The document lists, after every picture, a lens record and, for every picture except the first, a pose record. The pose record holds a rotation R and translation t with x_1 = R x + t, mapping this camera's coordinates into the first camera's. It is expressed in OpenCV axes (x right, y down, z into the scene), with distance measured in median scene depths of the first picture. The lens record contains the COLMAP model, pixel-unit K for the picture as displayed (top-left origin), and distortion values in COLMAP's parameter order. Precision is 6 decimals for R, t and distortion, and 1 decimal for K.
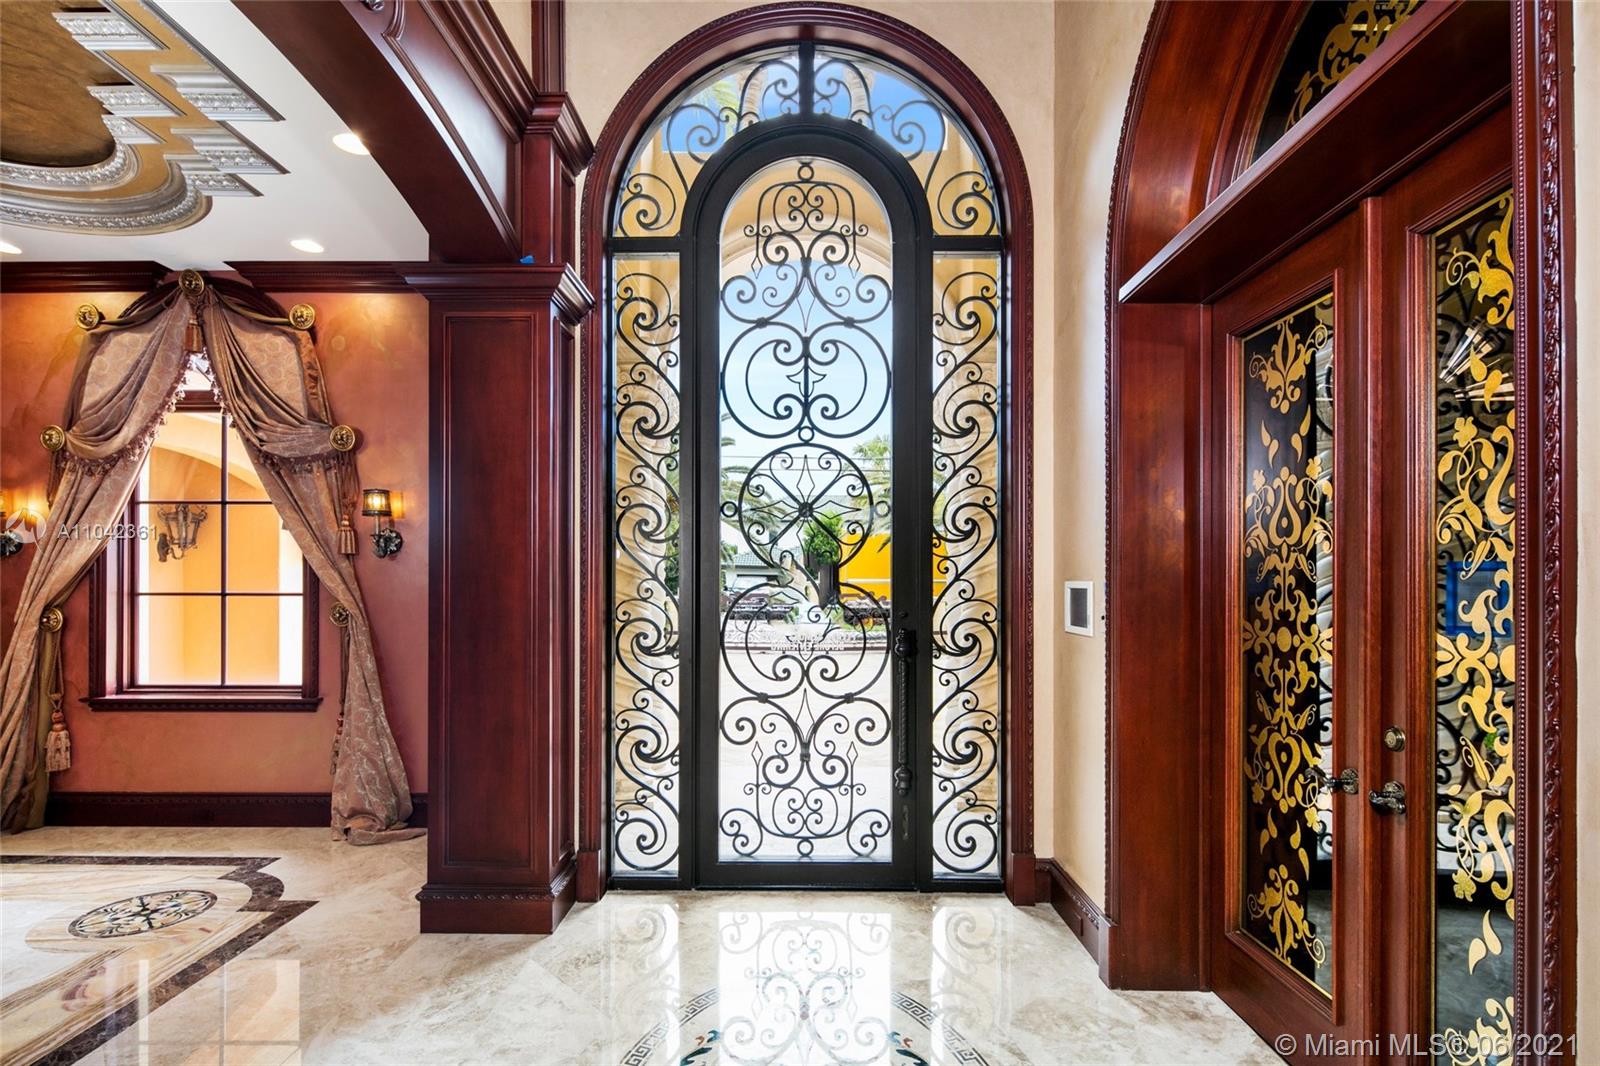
lens RADIAL K [[782.4, 0, 795.4], [0, 782.4, 582.5], [0, 0, 1]] dist [0.006069, -0.004825]
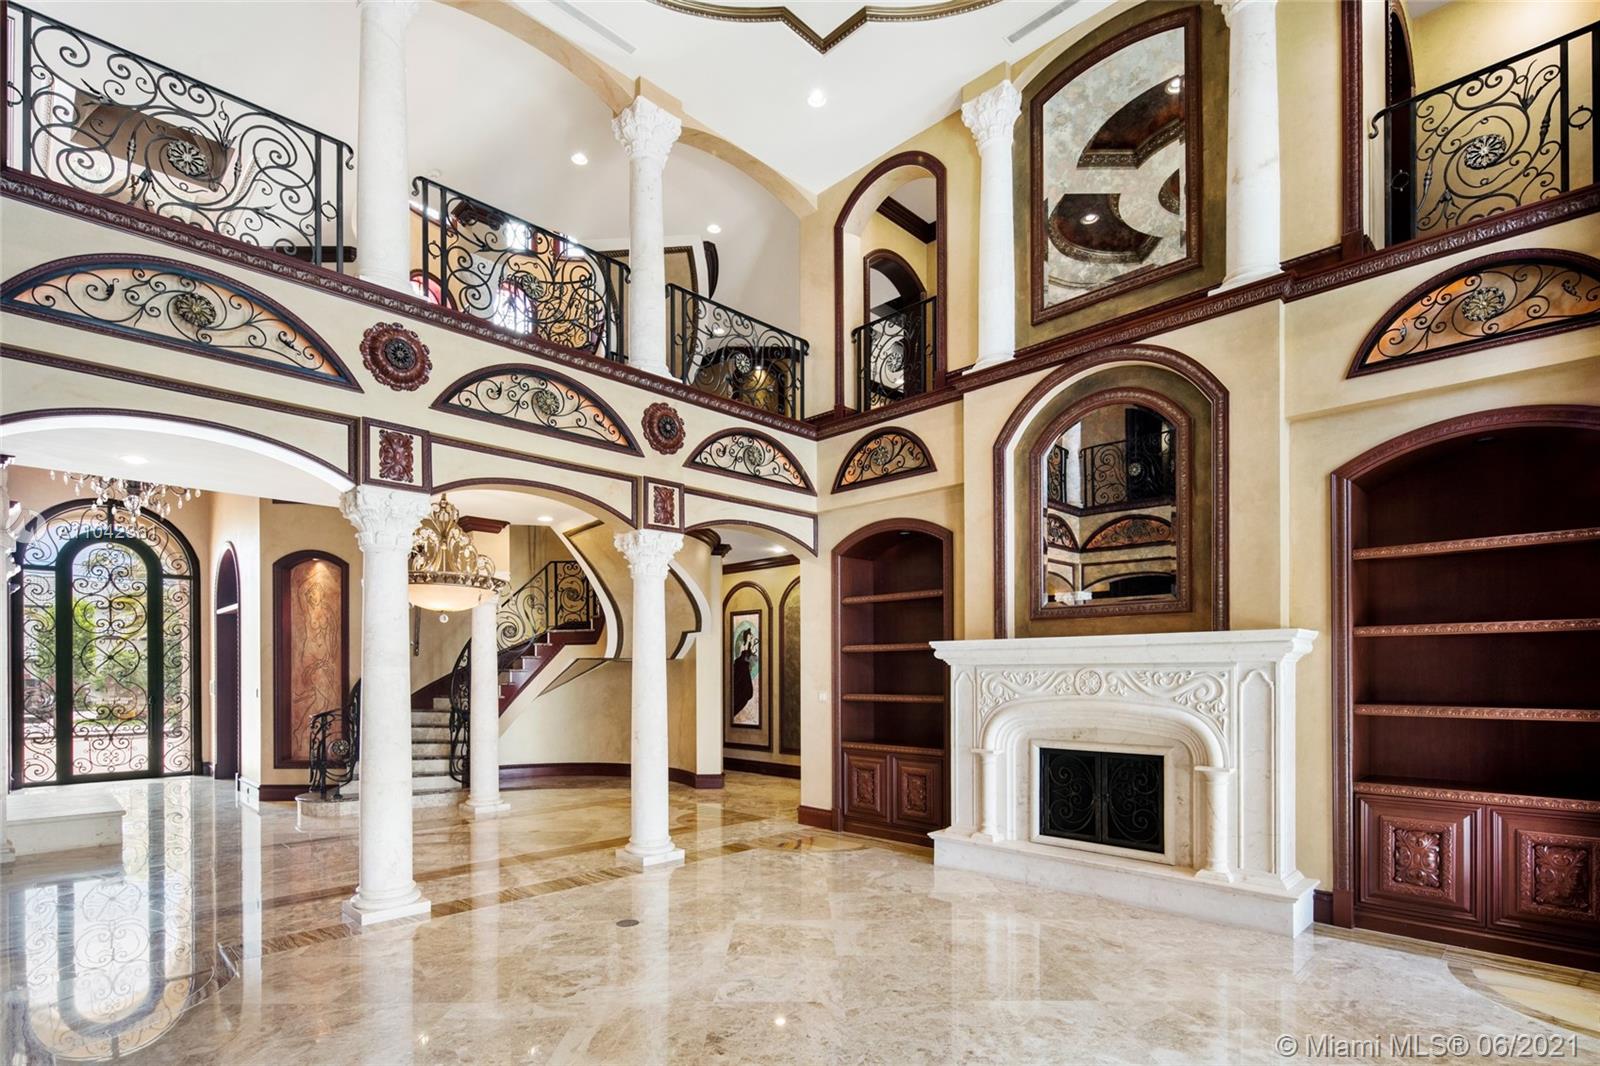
lens RADIAL K [[782.4, 0, 792.4], [0, 782.4, 674.8], [0, 0, 1]] dist [0.006069, -0.004825]
pose [[0.706220, -0.004364, 0.707979, -0.269395], [0.000747, 0.999985, 0.005419, -0.040507], [-0.707992, -0.003298, 0.706213, -2.985365]]
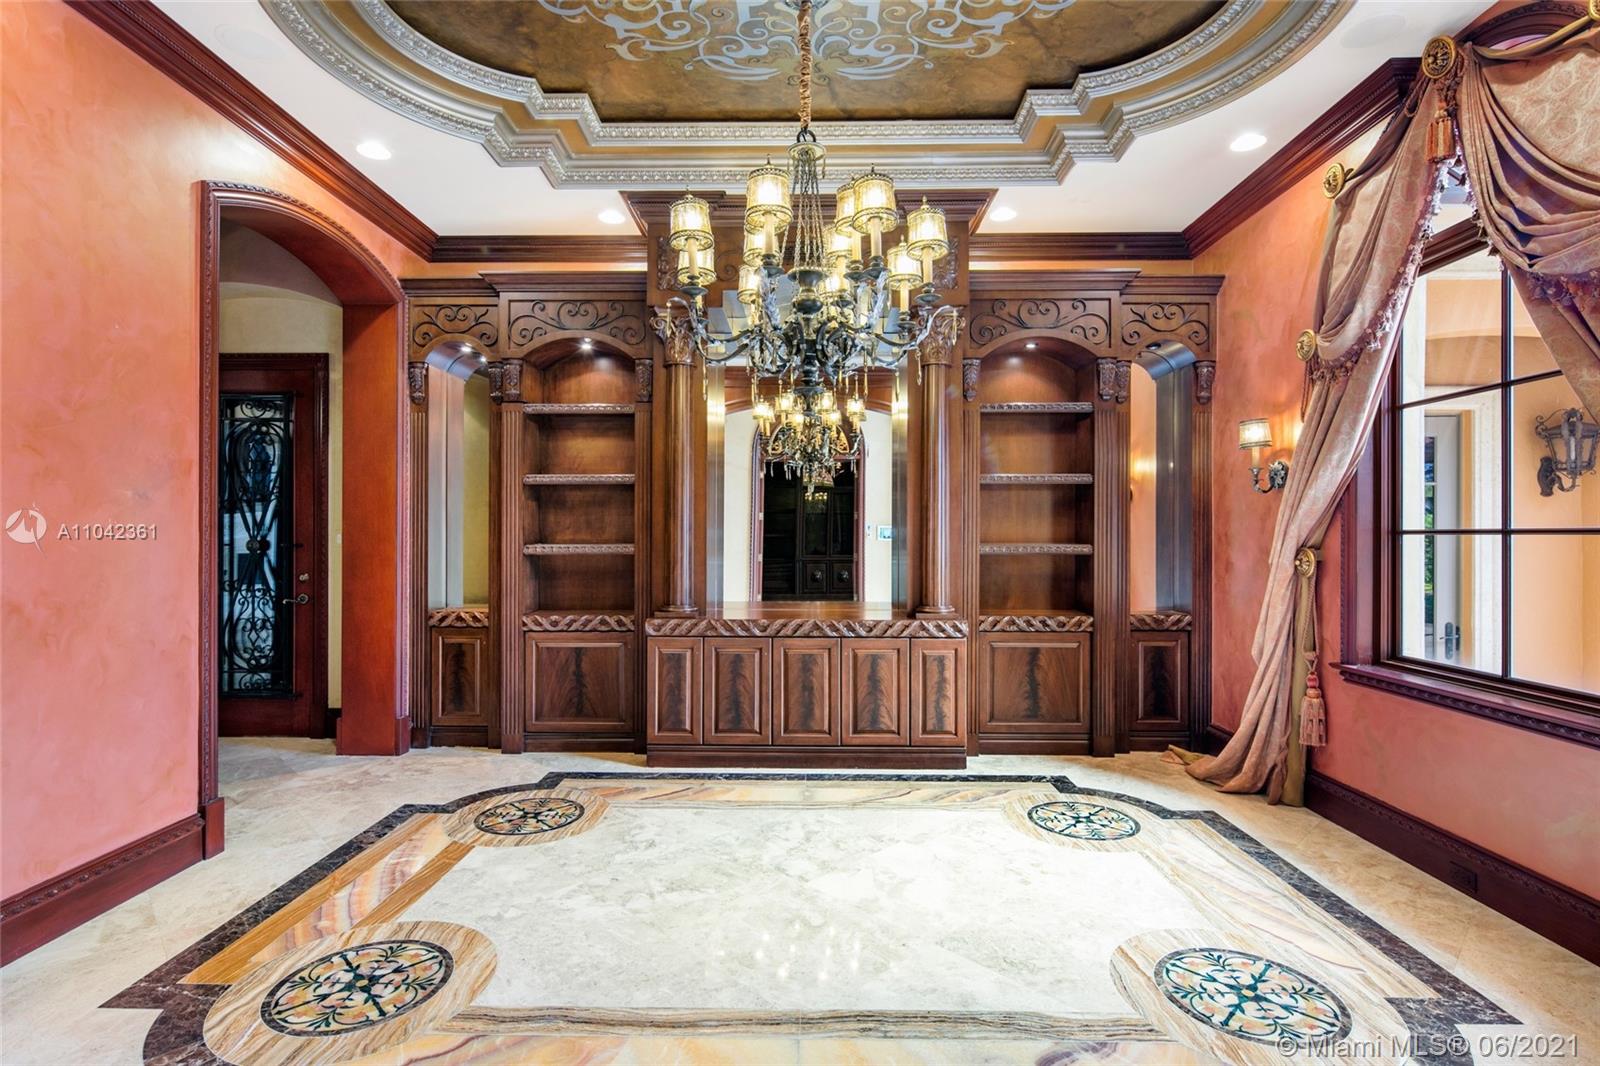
lens RADIAL K [[782.4, 0, 796.4], [0, 782.4, 536.0], [0, 0, 1]] dist [0.006069, -0.004825]
pose [[0.000899, -0.001956, -0.999998, -0.132625], [-0.002094, 0.999996, -0.001958, 0.025082], [0.999997, 0.002096, 0.000895, 0.530240]]
